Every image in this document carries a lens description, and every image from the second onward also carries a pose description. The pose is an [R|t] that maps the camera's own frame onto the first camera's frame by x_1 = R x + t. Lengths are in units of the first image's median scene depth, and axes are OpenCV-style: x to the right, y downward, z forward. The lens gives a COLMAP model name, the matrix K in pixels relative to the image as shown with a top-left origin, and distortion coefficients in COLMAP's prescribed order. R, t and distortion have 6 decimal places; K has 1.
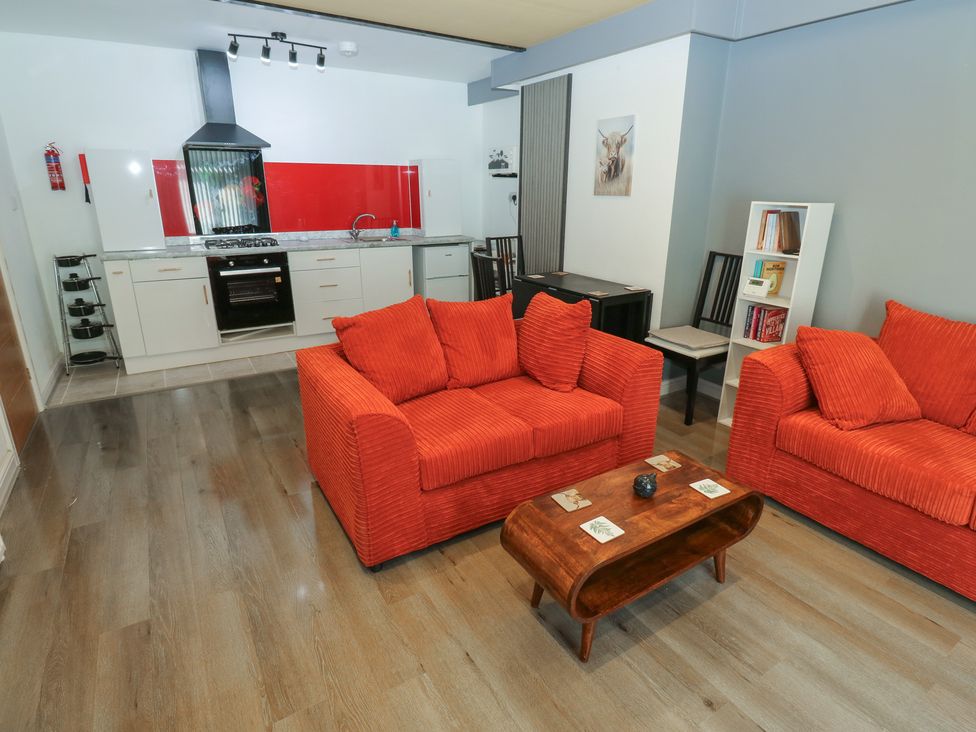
lens RADIAL K [[527.0, 0, 491.7], [0, 527.0, 362.8], [0, 0, 1]] dist [0.002055, -0.013943]
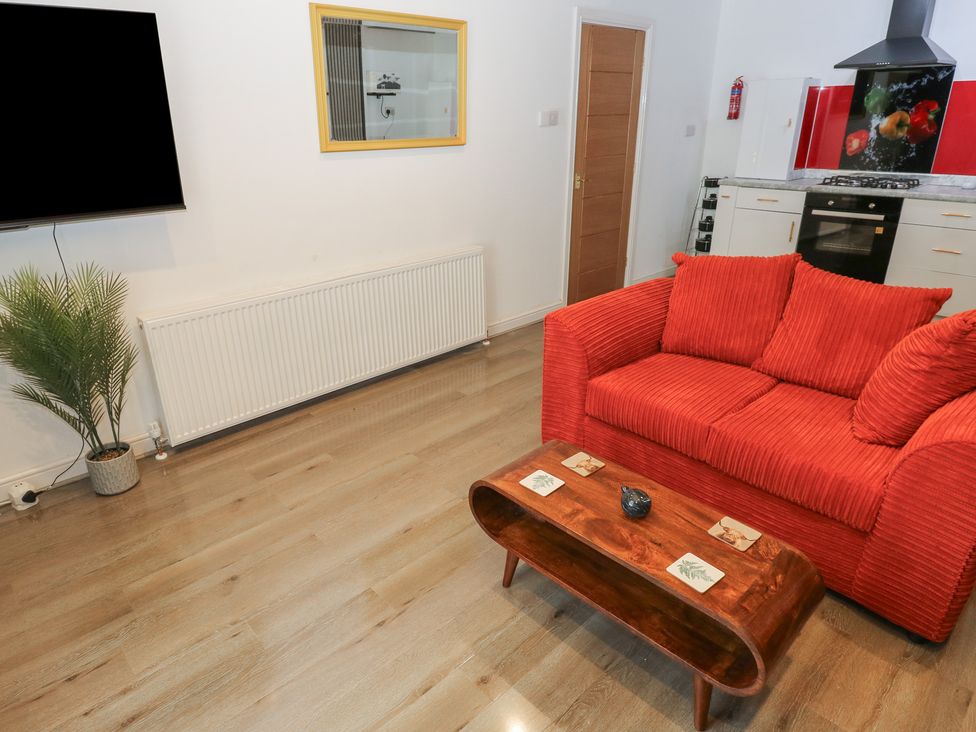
lens RADIAL K [[599.6, 0, 457.0], [0, 599.6, 365.2], [0, 0, 1]] dist [0.004768, -0.020782]
pose [[0.165946, 0.362775, -0.916982, 0.441545], [-0.286390, 0.907527, 0.307206, -0.069923], [0.943633, 0.211635, 0.254495, 0.205252]]
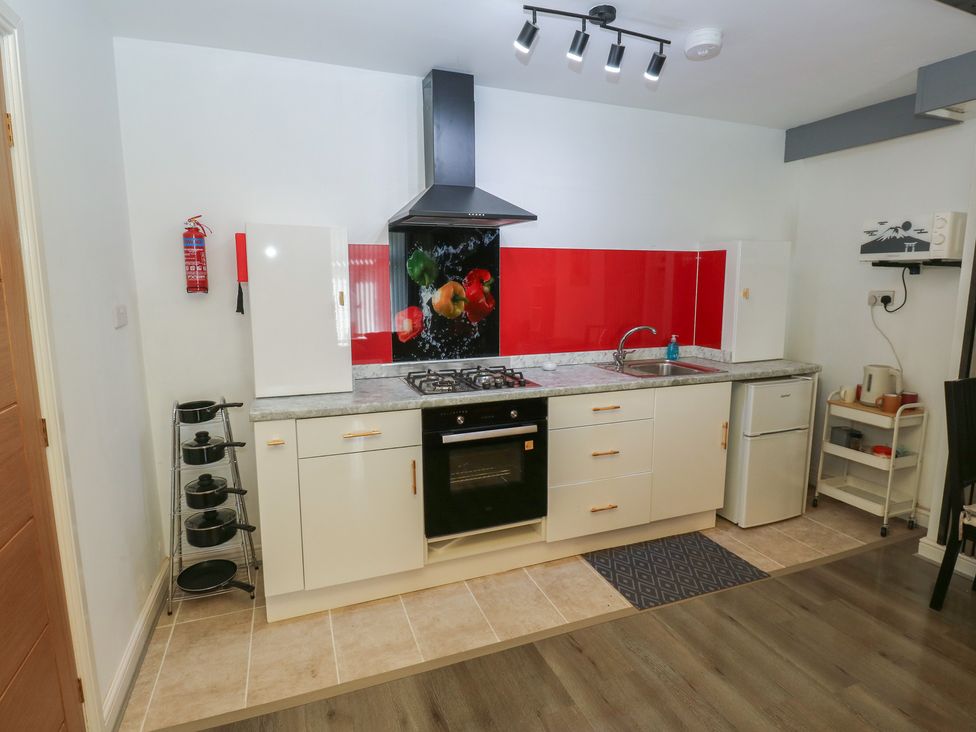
lens RADIAL K [[527.0, 0, 491.7], [0, 527.0, 362.8], [0, 0, 1]] dist [0.002055, -0.013943]
pose [[0.983598, 0.020427, -0.179212, -0.371176], [-0.049509, 0.985981, -0.159341, -0.164244], [0.173445, 0.165600, 0.970821, 0.466362]]
